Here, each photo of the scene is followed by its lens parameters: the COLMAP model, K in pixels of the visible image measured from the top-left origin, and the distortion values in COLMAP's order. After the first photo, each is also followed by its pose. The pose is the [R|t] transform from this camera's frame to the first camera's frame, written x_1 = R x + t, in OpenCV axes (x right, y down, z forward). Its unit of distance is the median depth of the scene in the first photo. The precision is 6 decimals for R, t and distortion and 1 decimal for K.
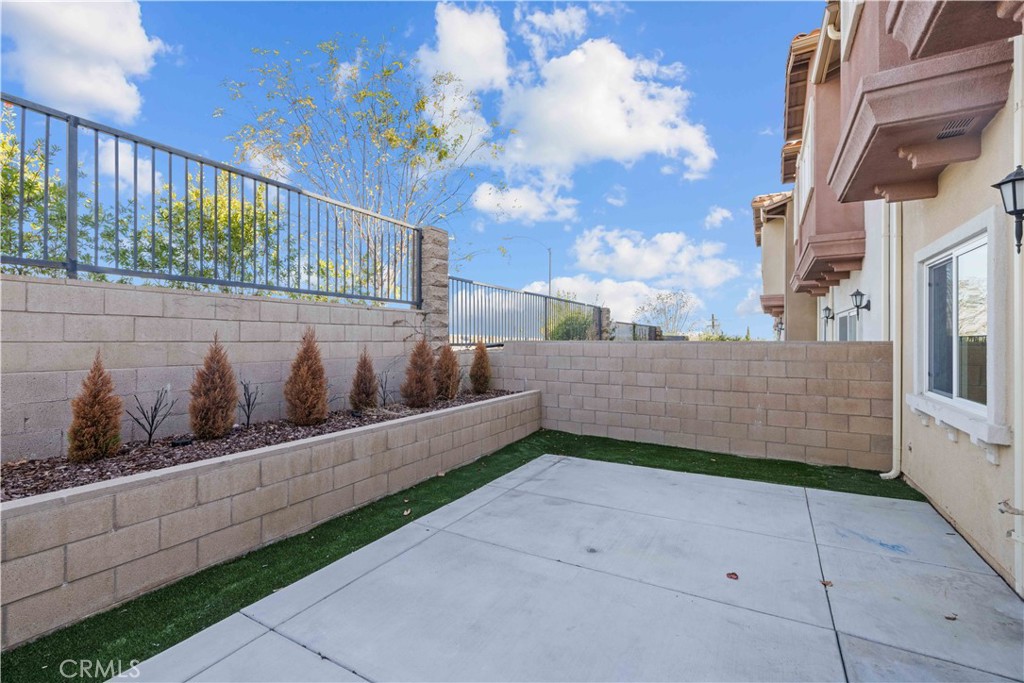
lens RADIAL K [[434.6, 0, 511.6], [0, 434.6, 335.7], [0, 0, 1]] dist [-0.000275, 0.000922]
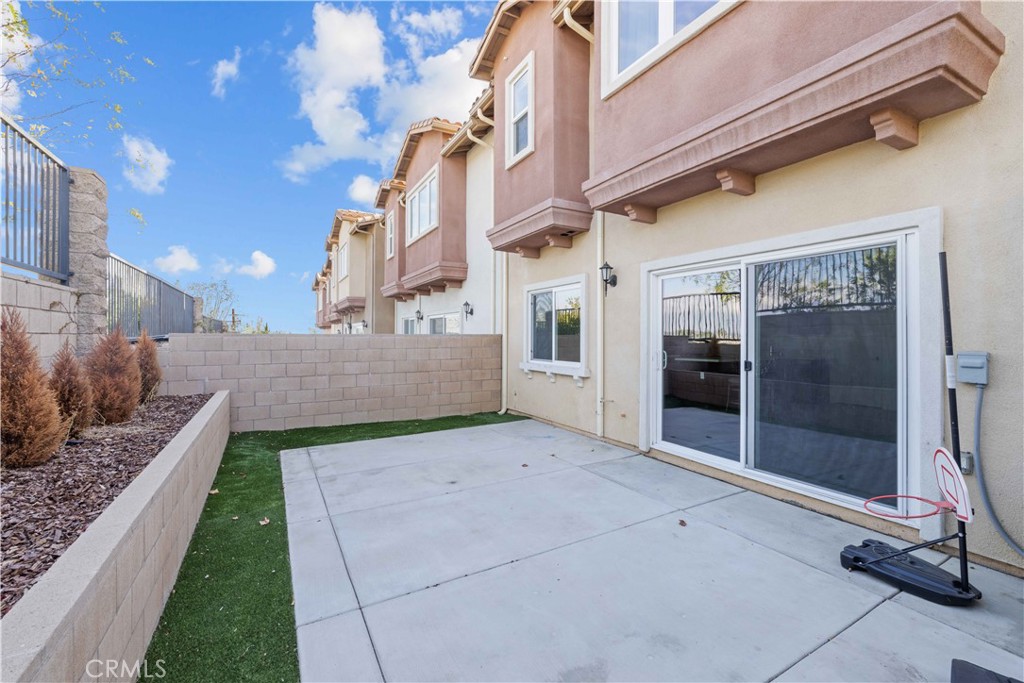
lens RADIAL K [[434.6, 0, 508.6], [0, 434.6, 341.7], [0, 0, 1]] dist [-0.000275, 0.000922]
pose [[0.523920, -0.012540, 0.851675, -0.930455], [-0.007190, 0.999791, 0.019144, 0.014584], [-0.851737, -0.016153, 0.523720, 0.126725]]
